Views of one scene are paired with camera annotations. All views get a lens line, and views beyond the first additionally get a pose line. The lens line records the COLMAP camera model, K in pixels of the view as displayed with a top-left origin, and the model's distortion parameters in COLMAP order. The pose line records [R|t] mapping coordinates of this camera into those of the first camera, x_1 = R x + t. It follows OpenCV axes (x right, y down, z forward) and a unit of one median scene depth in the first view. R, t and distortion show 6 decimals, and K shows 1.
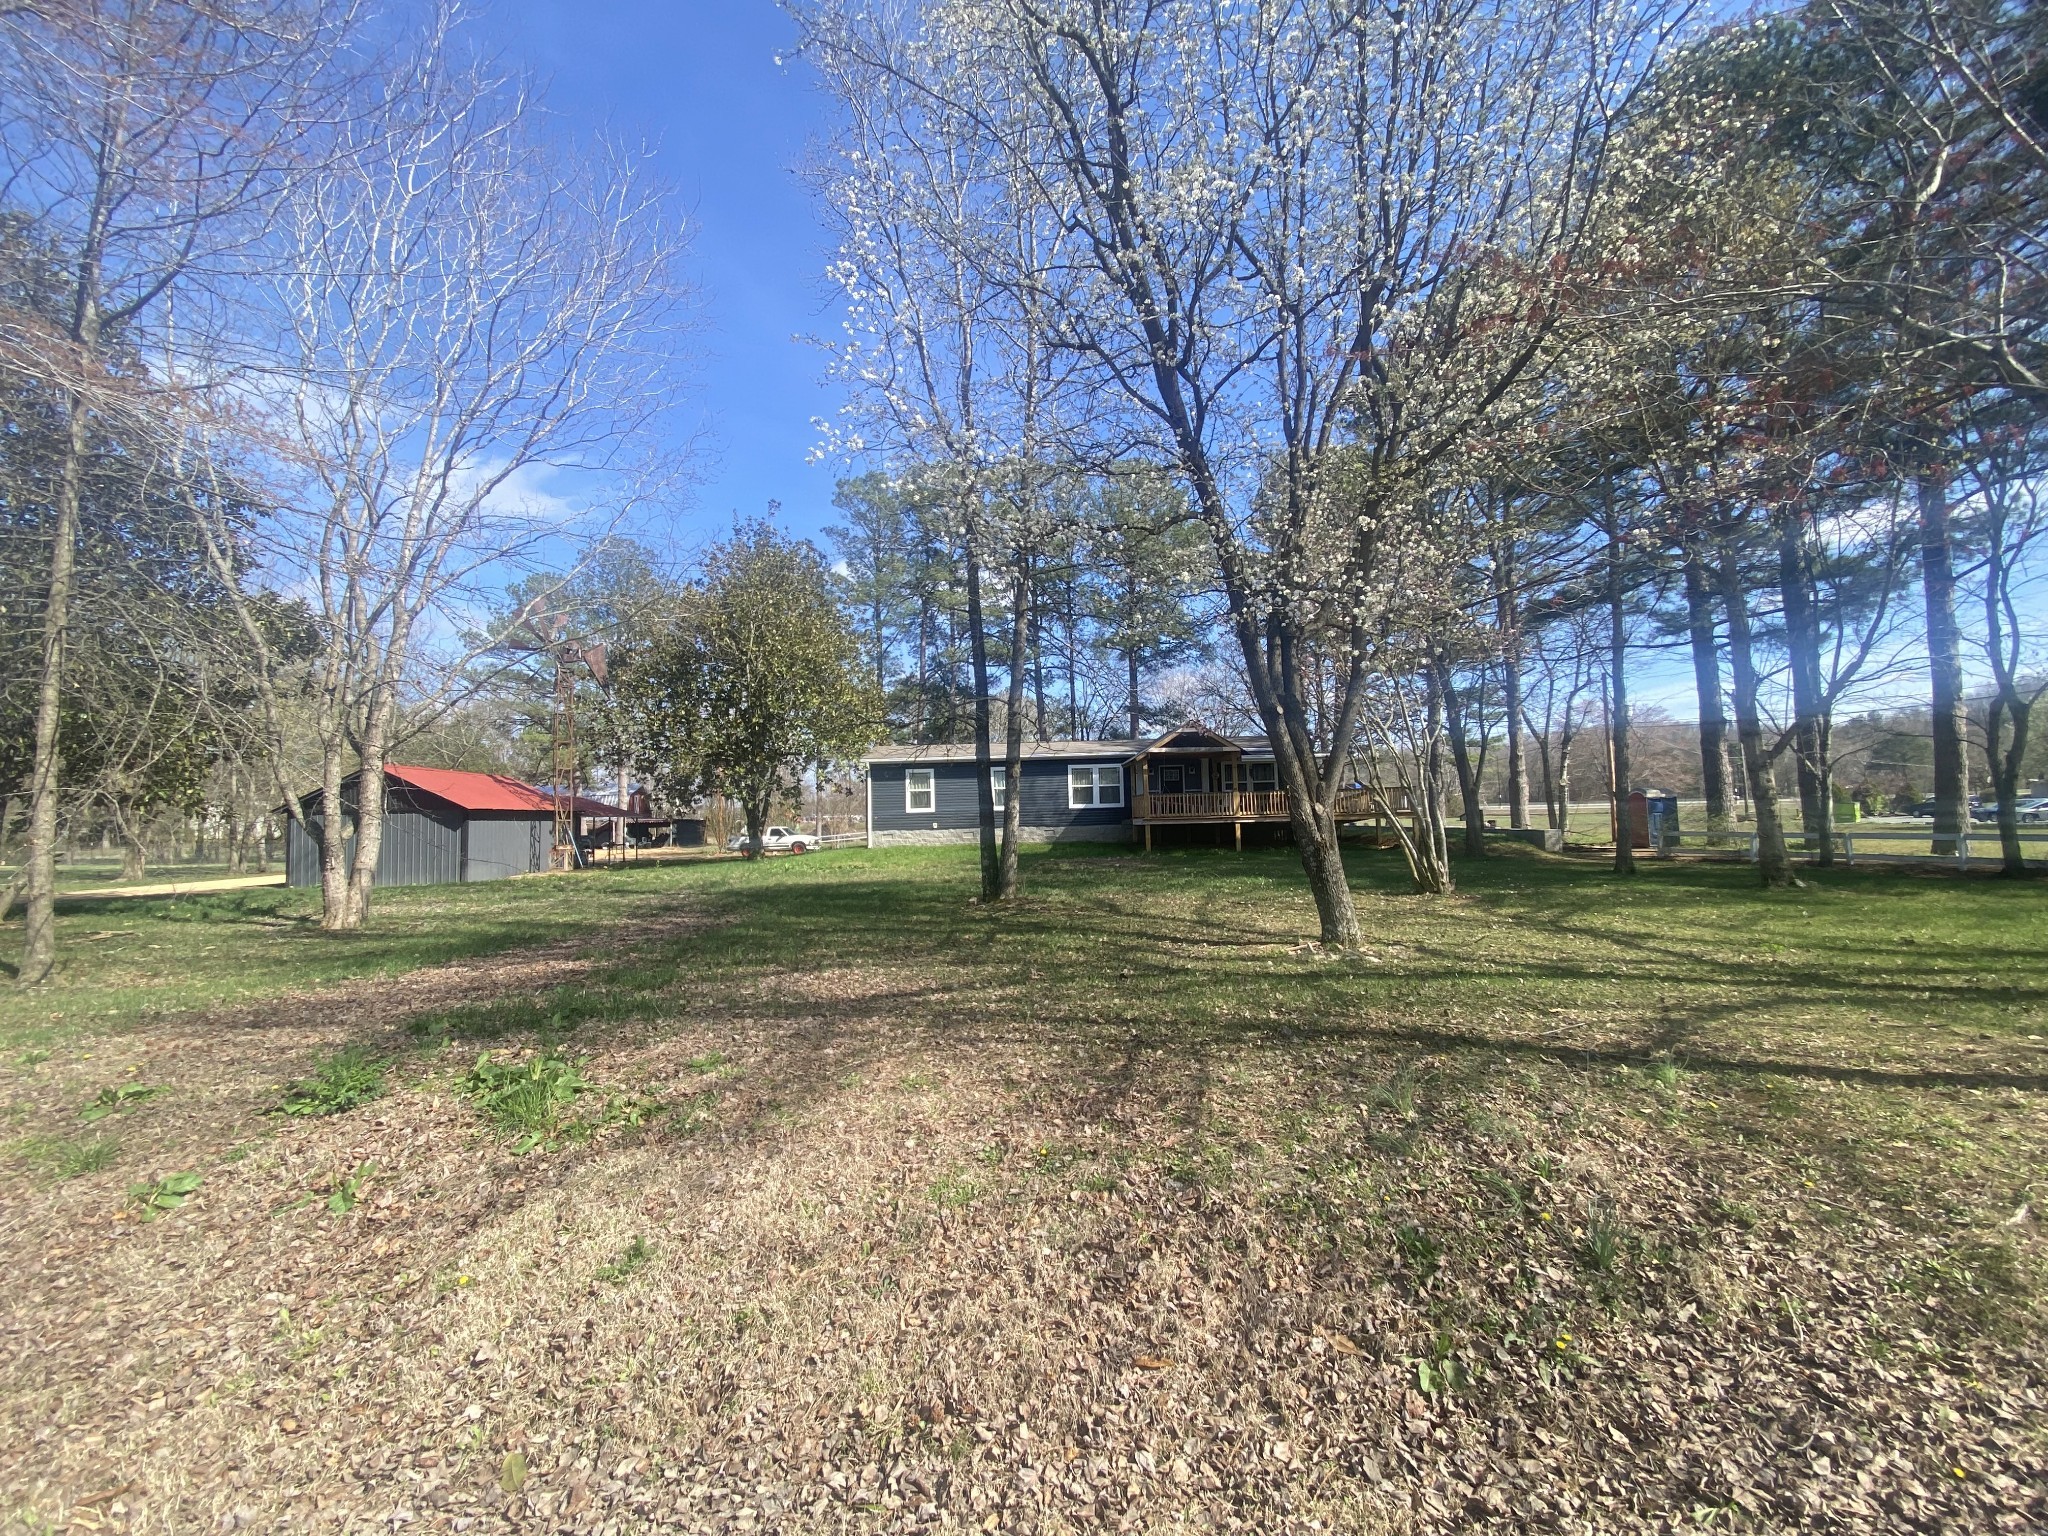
lens RADIAL K [[826.1, 0, 1019.8], [0, 826.1, 767.0], [0, 0, 1]] dist [0.015601, -0.017894]
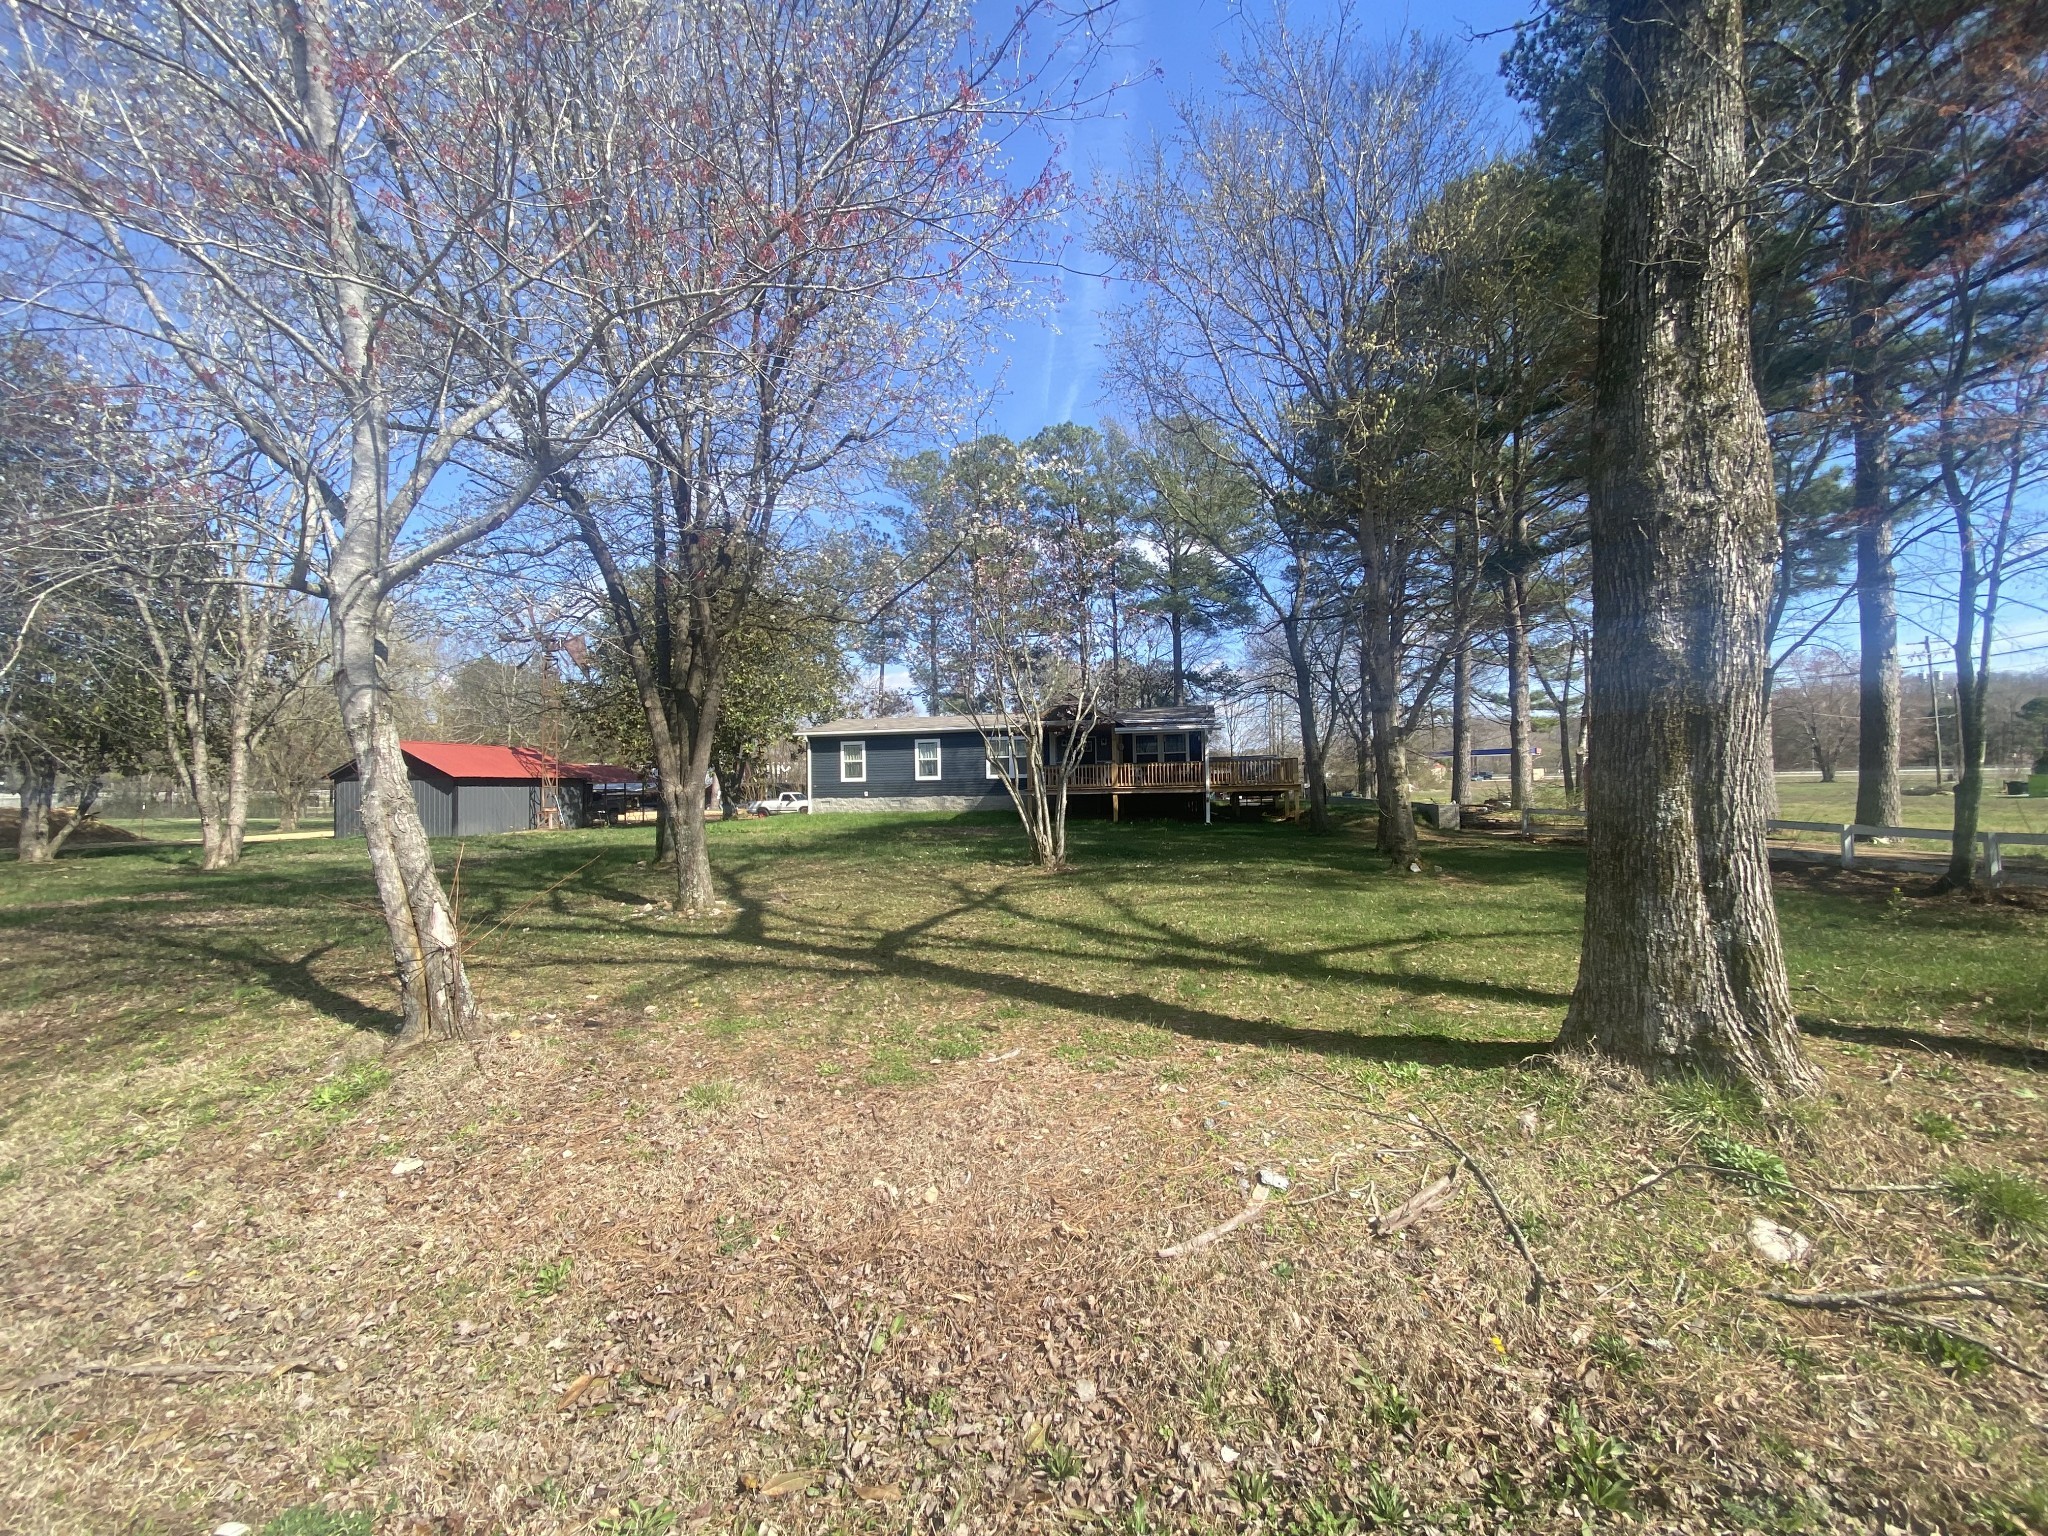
lens RADIAL K [[826.1, 0, 1019.8], [0, 826.1, 767.0], [0, 0, 1]] dist [0.015601, -0.017894]
pose [[0.983614, 0.002458, -0.180271, 0.291141], [0.005103, 0.999127, 0.041469, -0.008094], [0.180215, -0.041710, 0.982742, -0.027914]]
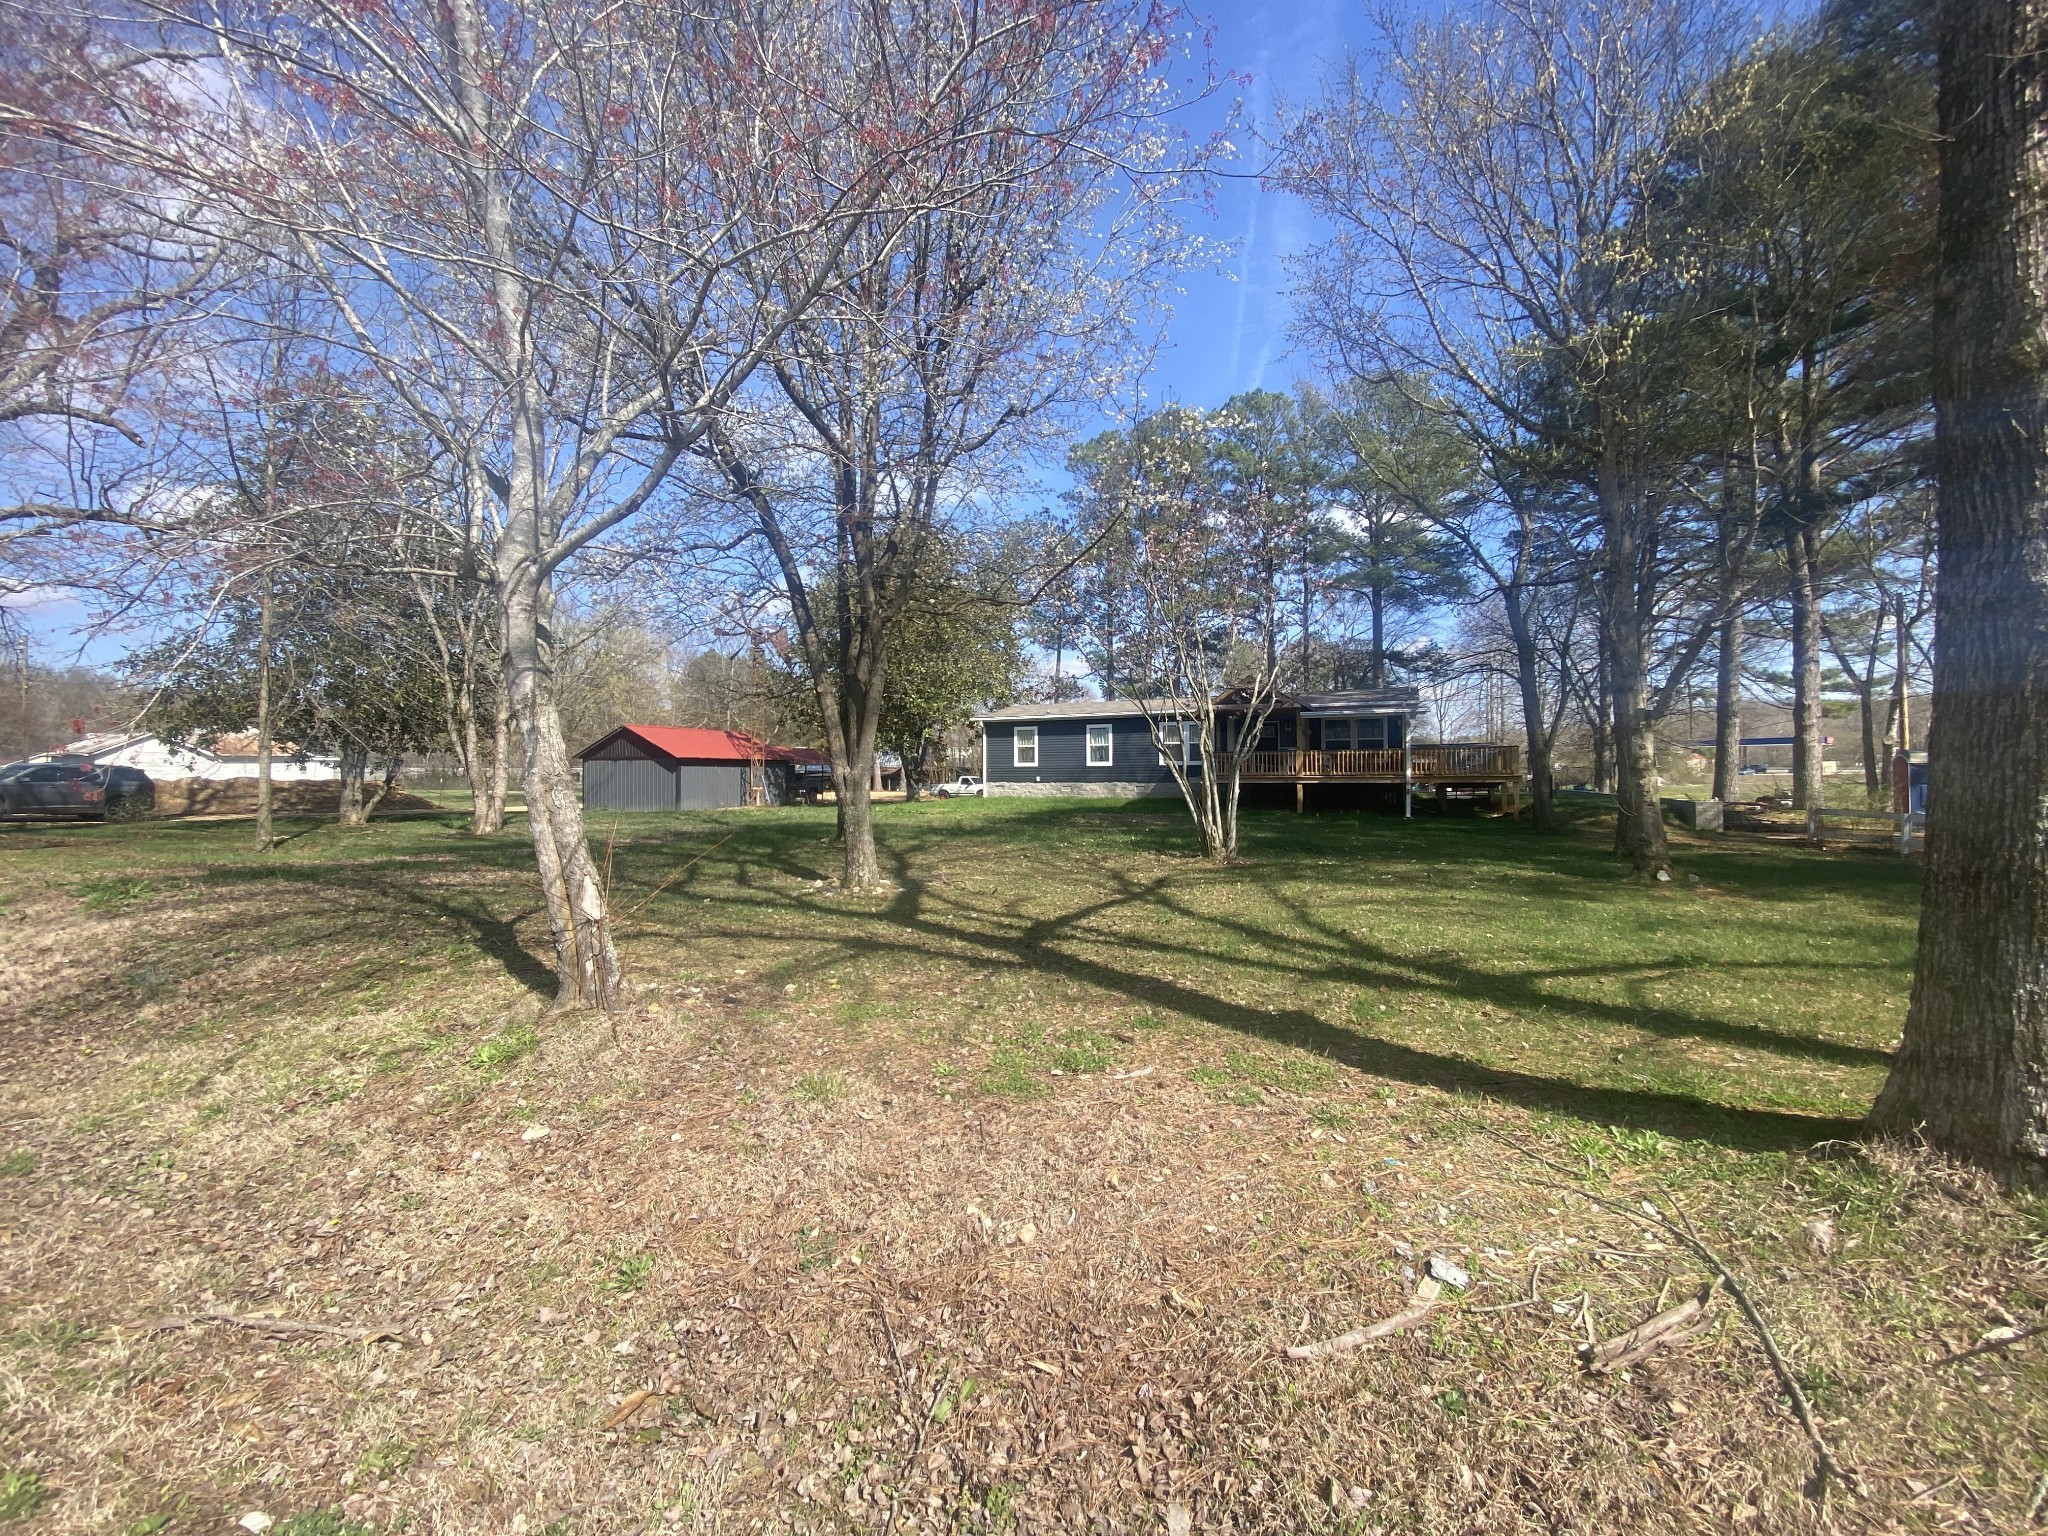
lens RADIAL K [[826.1, 0, 1019.8], [0, 826.1, 767.0], [0, 0, 1]] dist [0.015601, -0.017894]
pose [[0.921744, 0.017823, -0.387388, 0.295648], [0.004791, 0.998344, 0.057333, -0.006990], [0.387769, -0.054702, 0.920132, -0.011489]]
